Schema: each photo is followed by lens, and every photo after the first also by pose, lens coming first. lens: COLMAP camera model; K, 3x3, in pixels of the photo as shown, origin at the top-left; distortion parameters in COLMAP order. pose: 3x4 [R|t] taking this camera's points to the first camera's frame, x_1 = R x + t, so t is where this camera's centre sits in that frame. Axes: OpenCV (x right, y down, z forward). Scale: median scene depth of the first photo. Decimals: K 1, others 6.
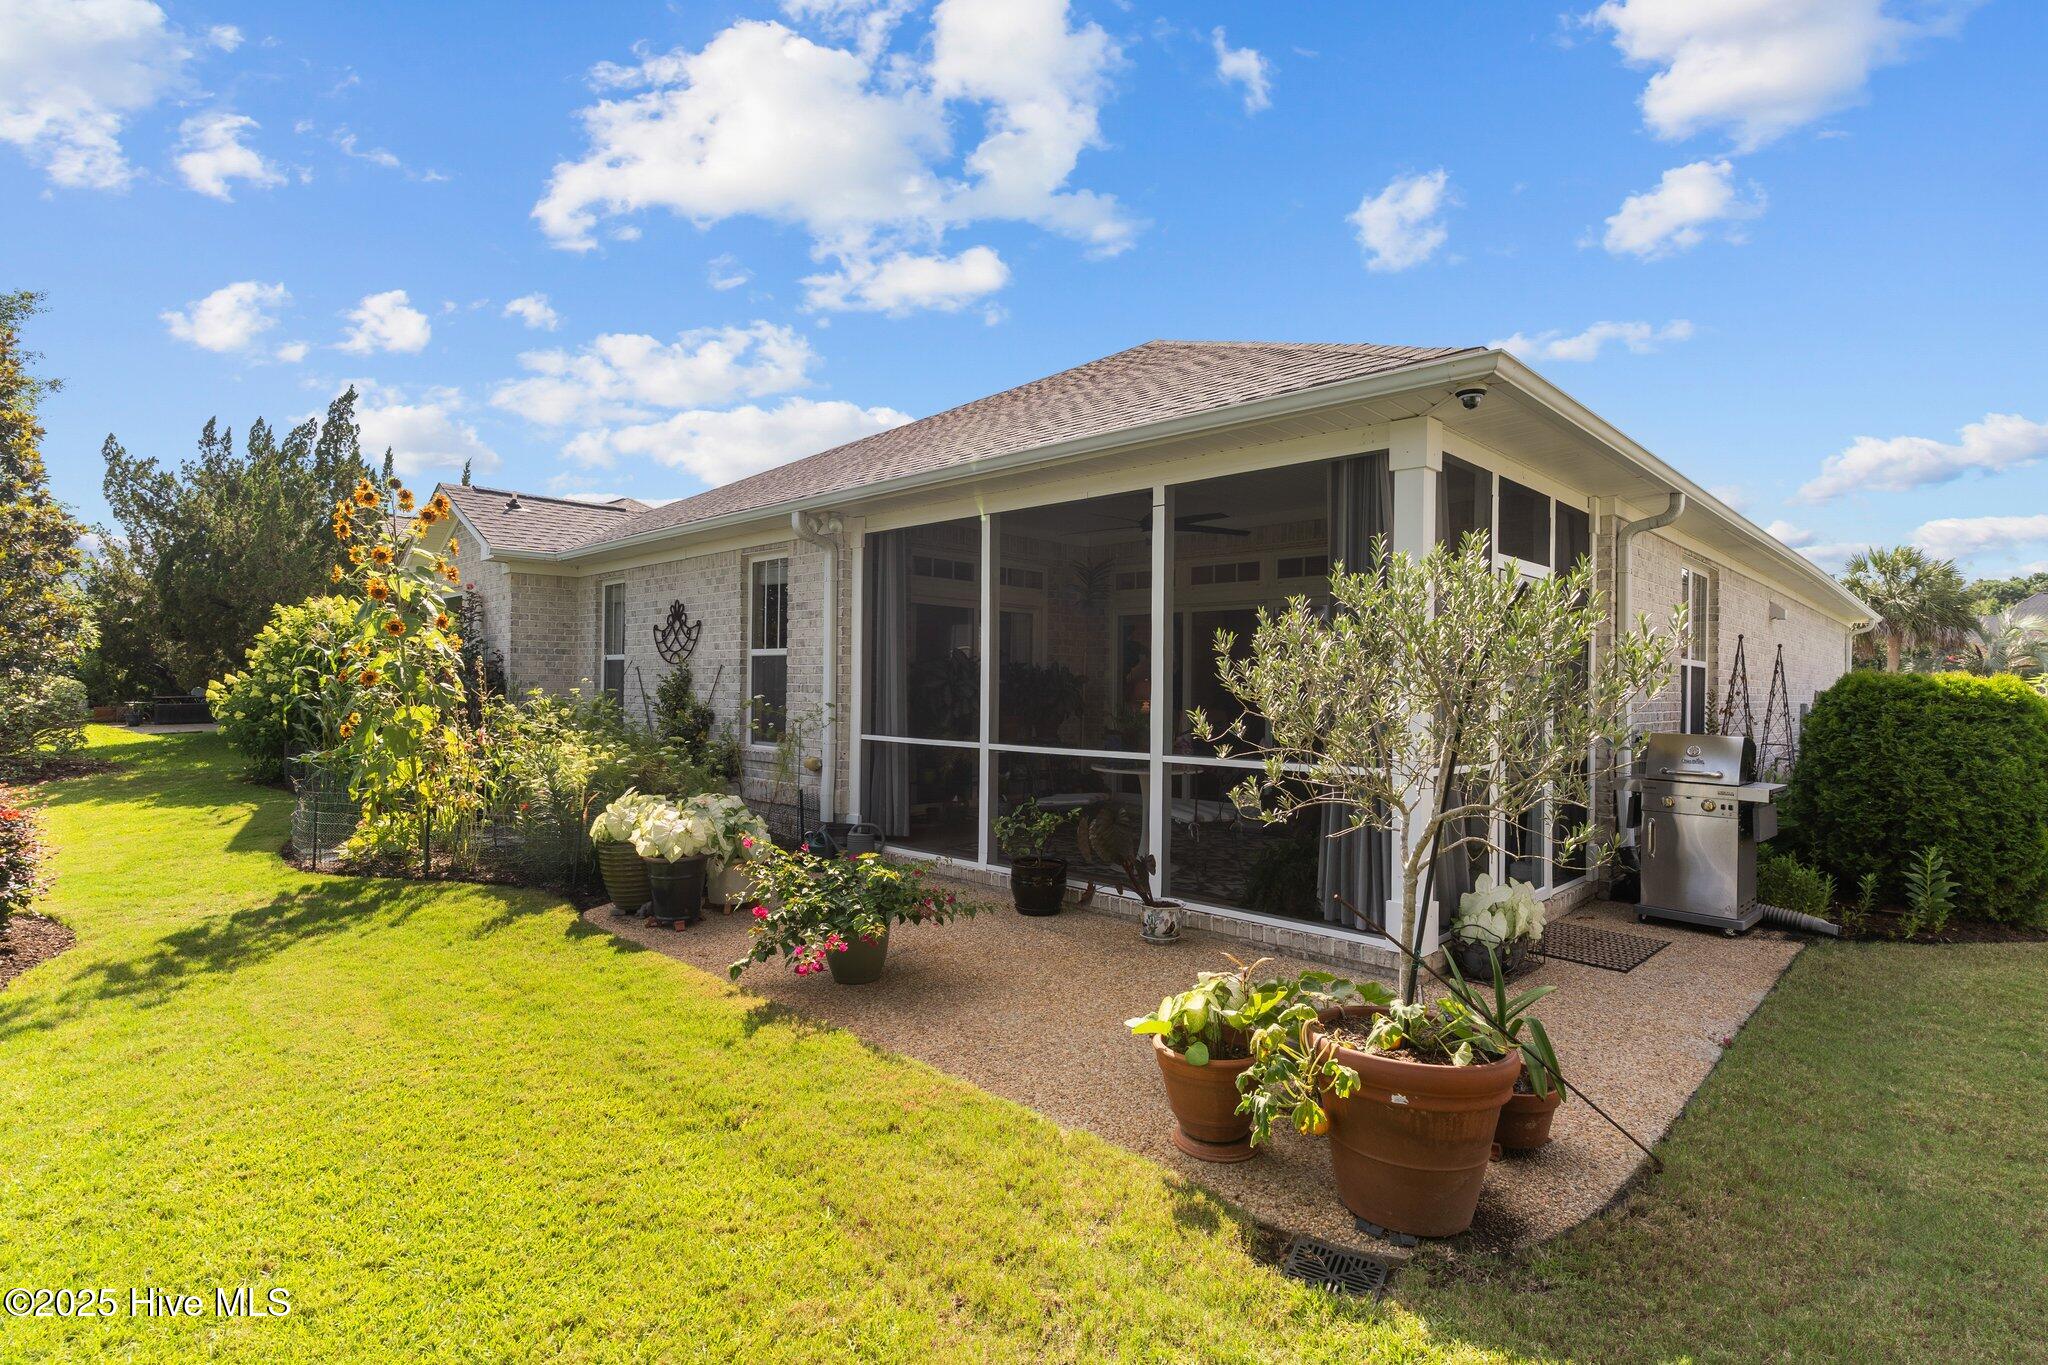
lens RADIAL K [[980.1, 0, 1034.3], [0, 980.1, 675.8], [0, 0, 1]] dist [0.001791, -0.000151]
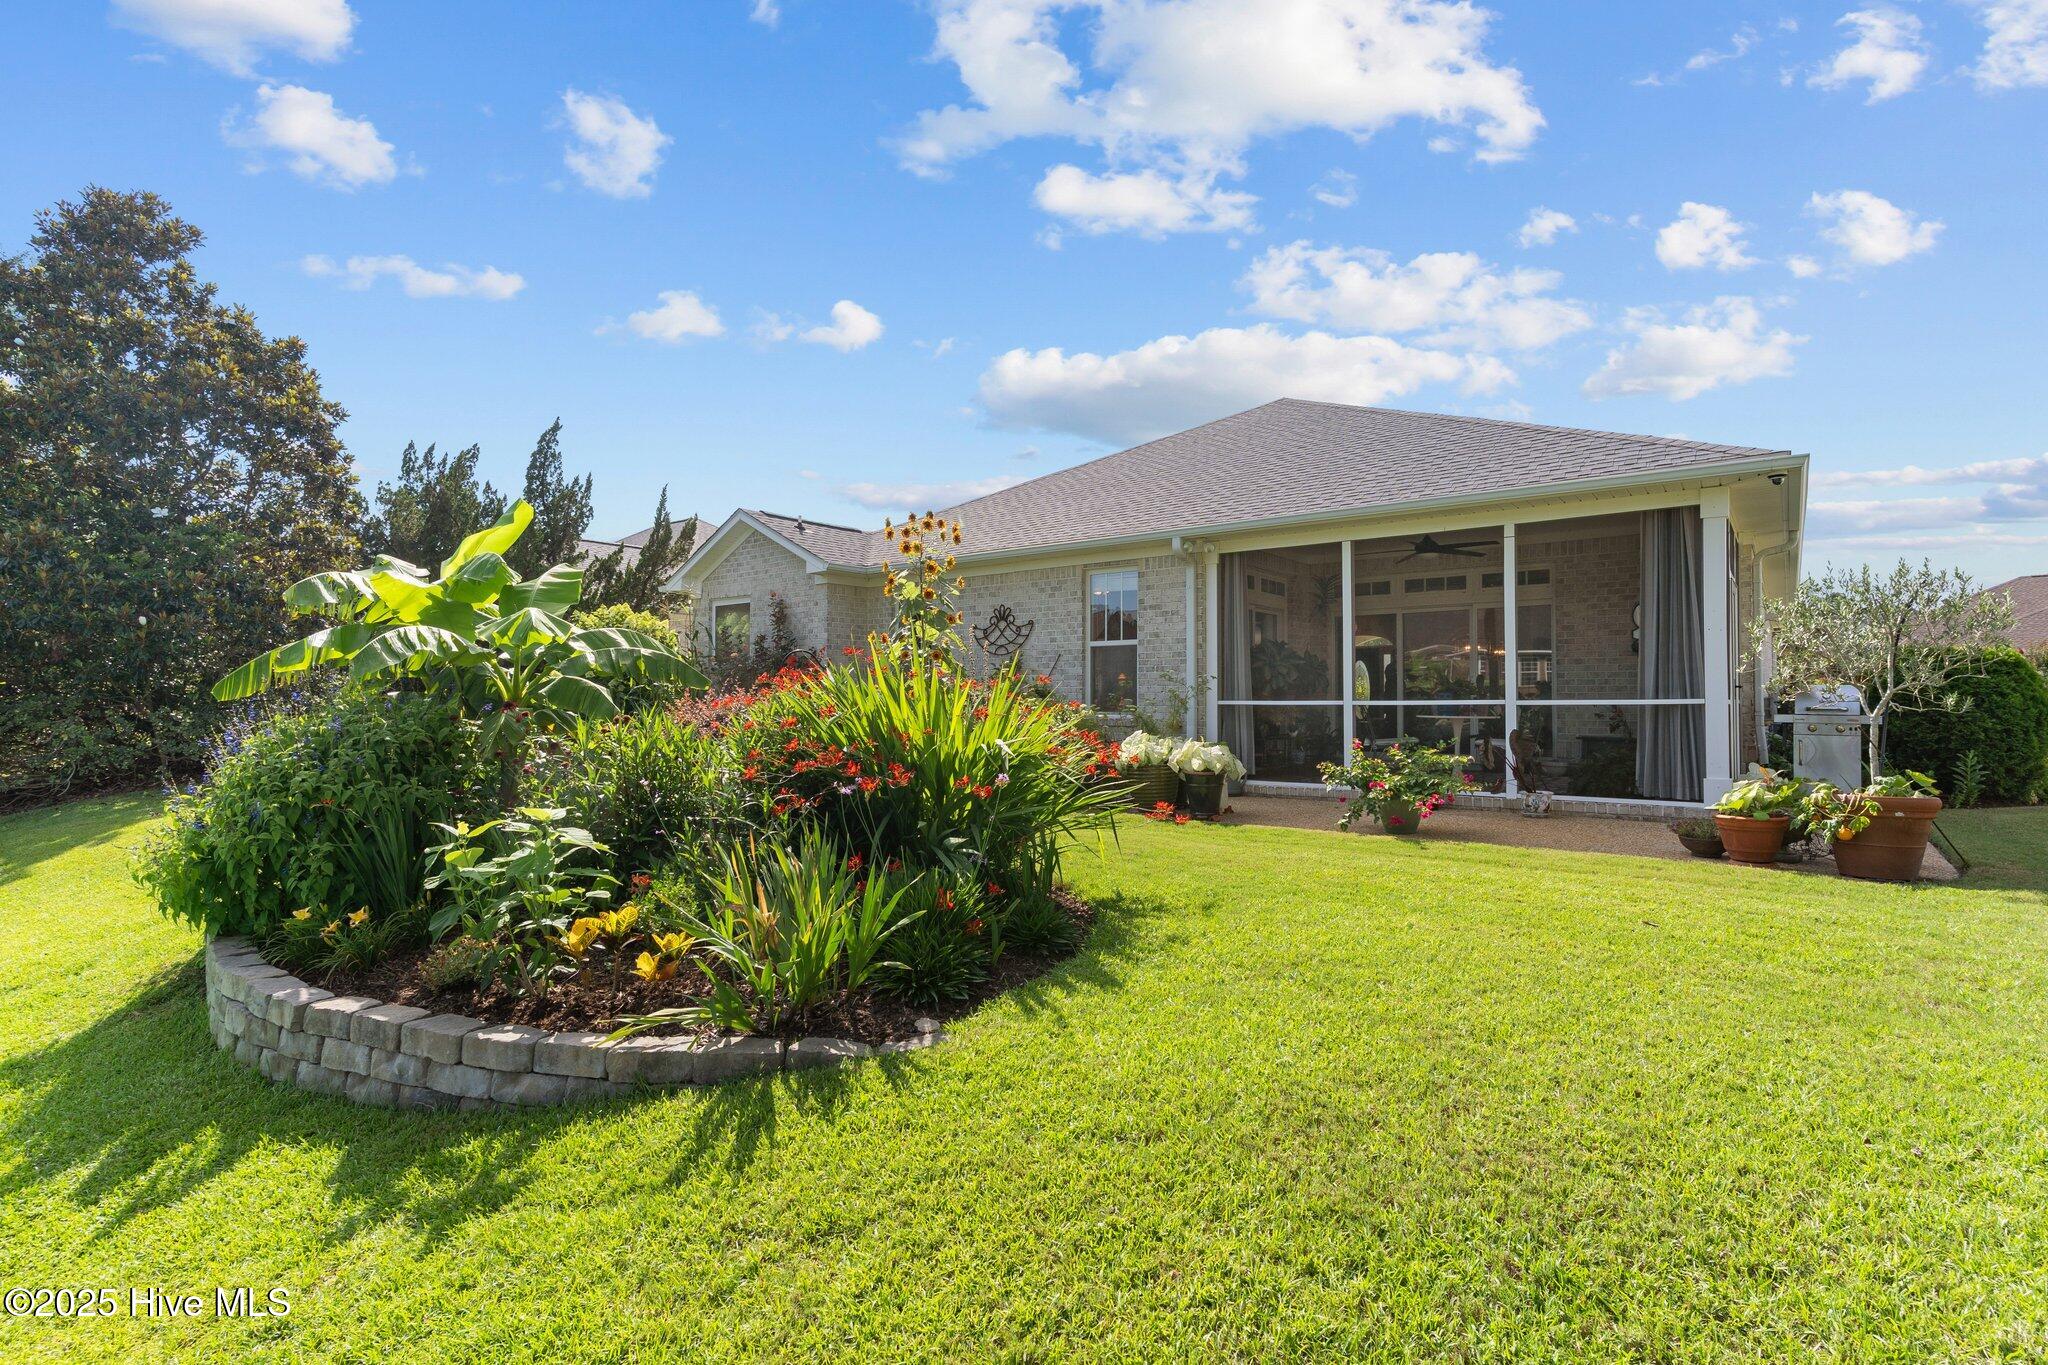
lens RADIAL K [[980.1, 0, 1009.1], [0, 980.1, 685.1], [0, 0, 1]] dist [0.001791, -0.000151]
pose [[0.994008, -0.008138, 0.109005, -0.616546], [0.009302, 0.999905, -0.010179, 0.049476], [-0.108912, 0.011132, 0.993989, -0.323955]]
